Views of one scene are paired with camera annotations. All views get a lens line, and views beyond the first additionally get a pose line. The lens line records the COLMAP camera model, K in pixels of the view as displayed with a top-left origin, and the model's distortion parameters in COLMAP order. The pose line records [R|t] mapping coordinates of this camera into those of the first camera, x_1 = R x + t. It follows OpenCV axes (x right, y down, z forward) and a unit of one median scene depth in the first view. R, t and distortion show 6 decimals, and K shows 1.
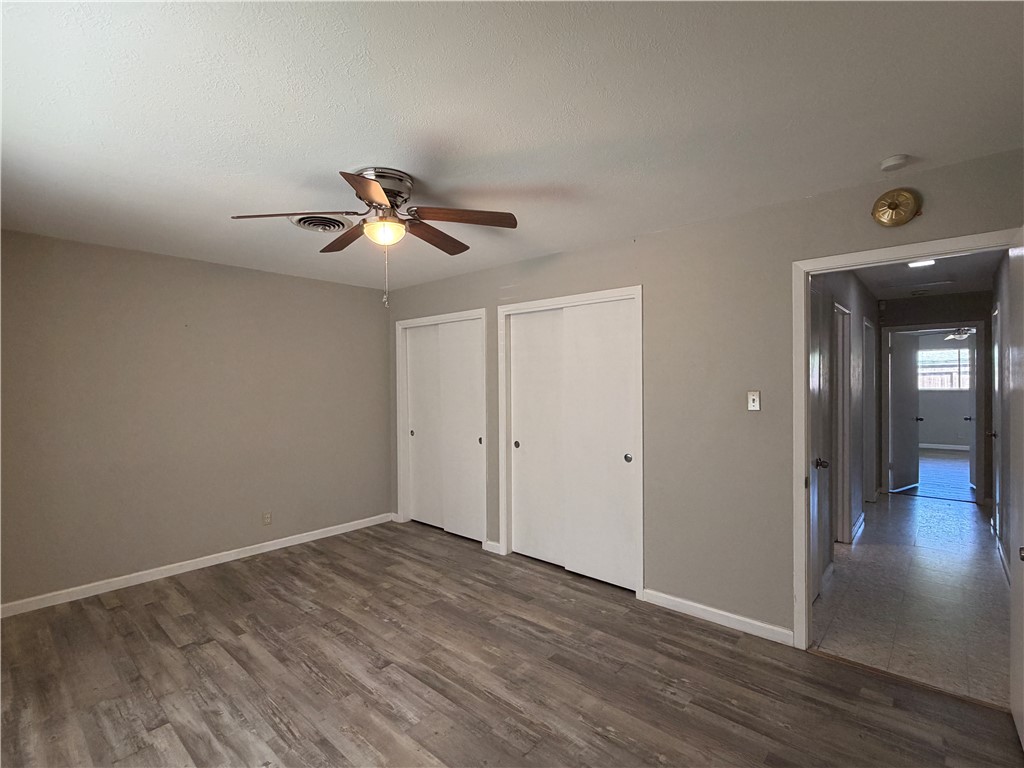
lens RADIAL K [[487.6, 0, 512.0], [0, 487.6, 384.0], [0, 0, 1]] dist [-0.000258, 0.000232]
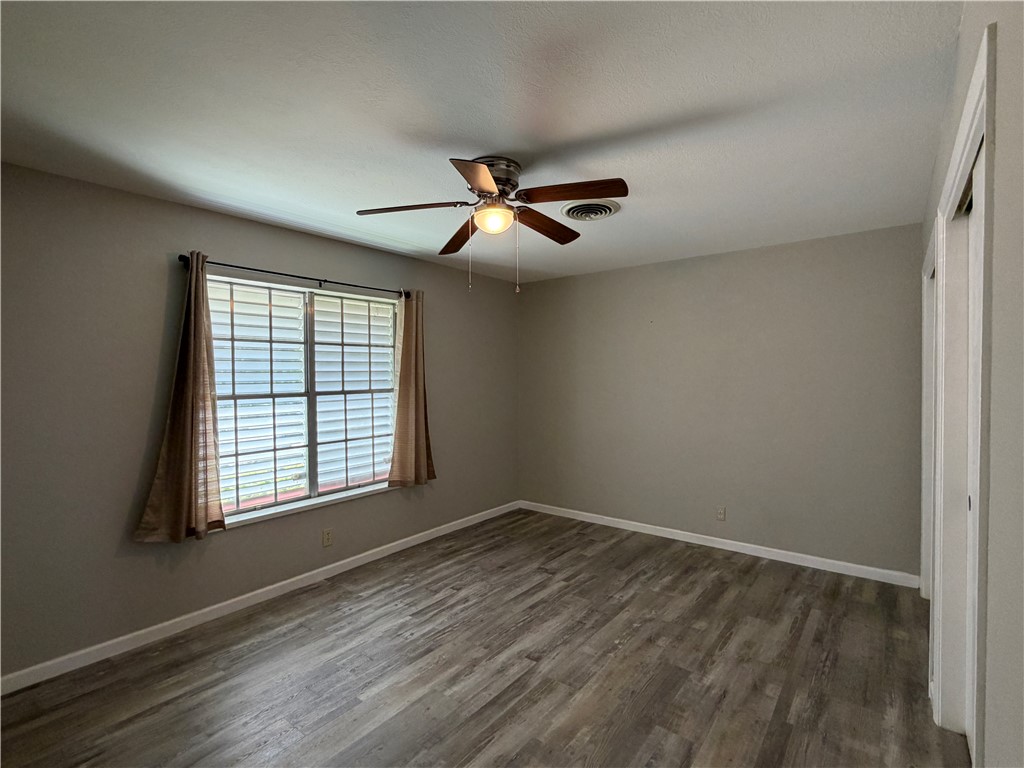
lens RADIAL K [[487.6, 0, 512.0], [0, 487.6, 384.0], [0, 0, 1]] dist [-0.000258, 0.000232]
pose [[0.074724, 0.020681, -0.996990, 0.563240], [-0.002103, 0.999786, 0.020581, 0.002958], [0.997202, 0.000558, 0.074752, 0.706525]]
